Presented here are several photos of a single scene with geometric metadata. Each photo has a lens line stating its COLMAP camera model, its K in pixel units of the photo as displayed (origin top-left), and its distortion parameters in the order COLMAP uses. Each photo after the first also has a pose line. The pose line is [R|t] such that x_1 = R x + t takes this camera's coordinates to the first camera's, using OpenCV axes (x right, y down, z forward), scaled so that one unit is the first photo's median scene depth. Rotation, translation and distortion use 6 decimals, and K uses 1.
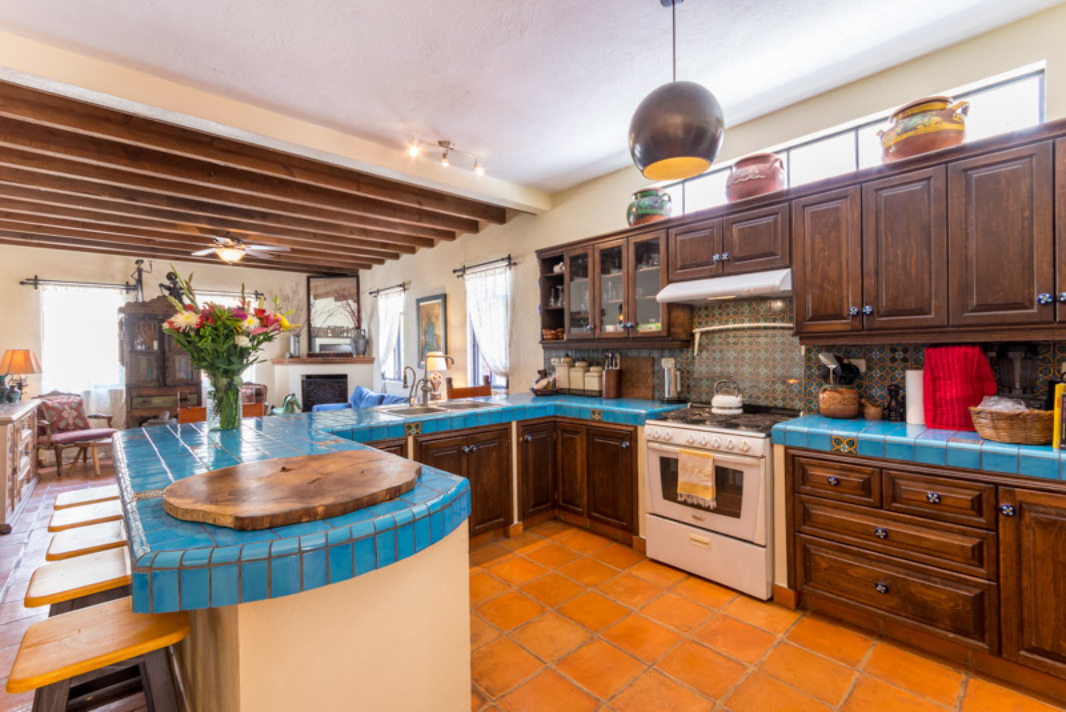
lens RADIAL K [[476.4, 0, 534.9], [0, 476.4, 353.2], [0, 0, 1]] dist [-0.012260, -0.000770]
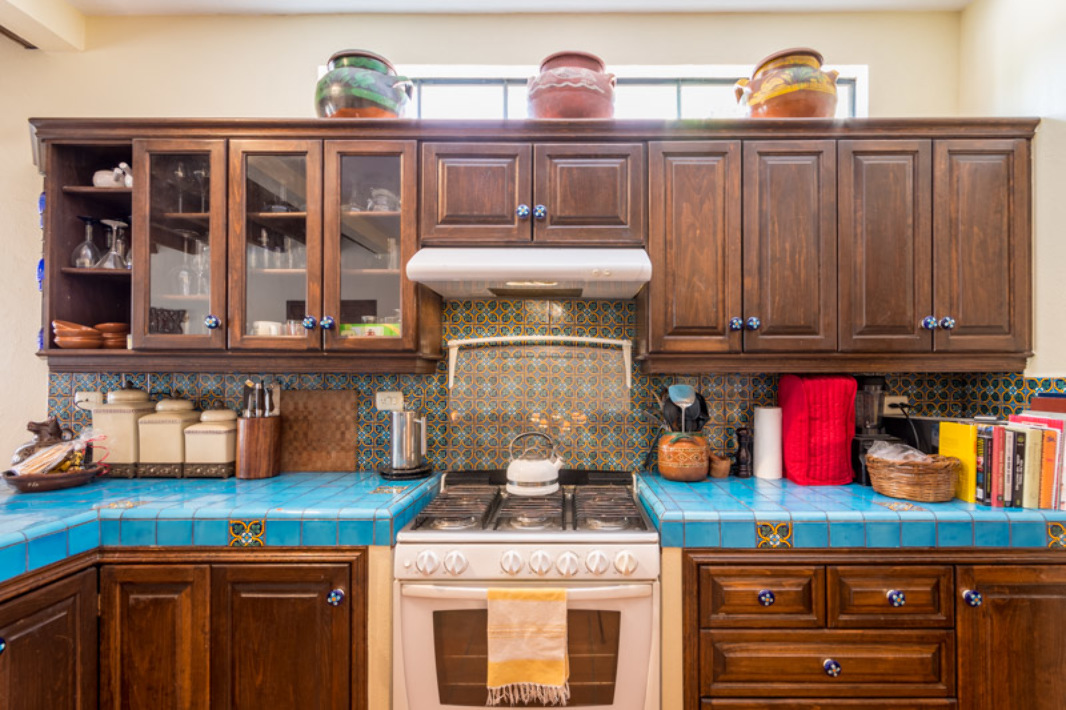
lens RADIAL K [[476.9, 0, 533.1], [0, 476.9, 371.5], [0, 0, 1]] dist [0.003526, -0.000159]
pose [[0.664107, 0.021879, 0.747318, -0.016456], [-0.007618, 0.999718, -0.022499, -0.001733], [-0.747599, 0.009248, 0.664086, 0.505807]]
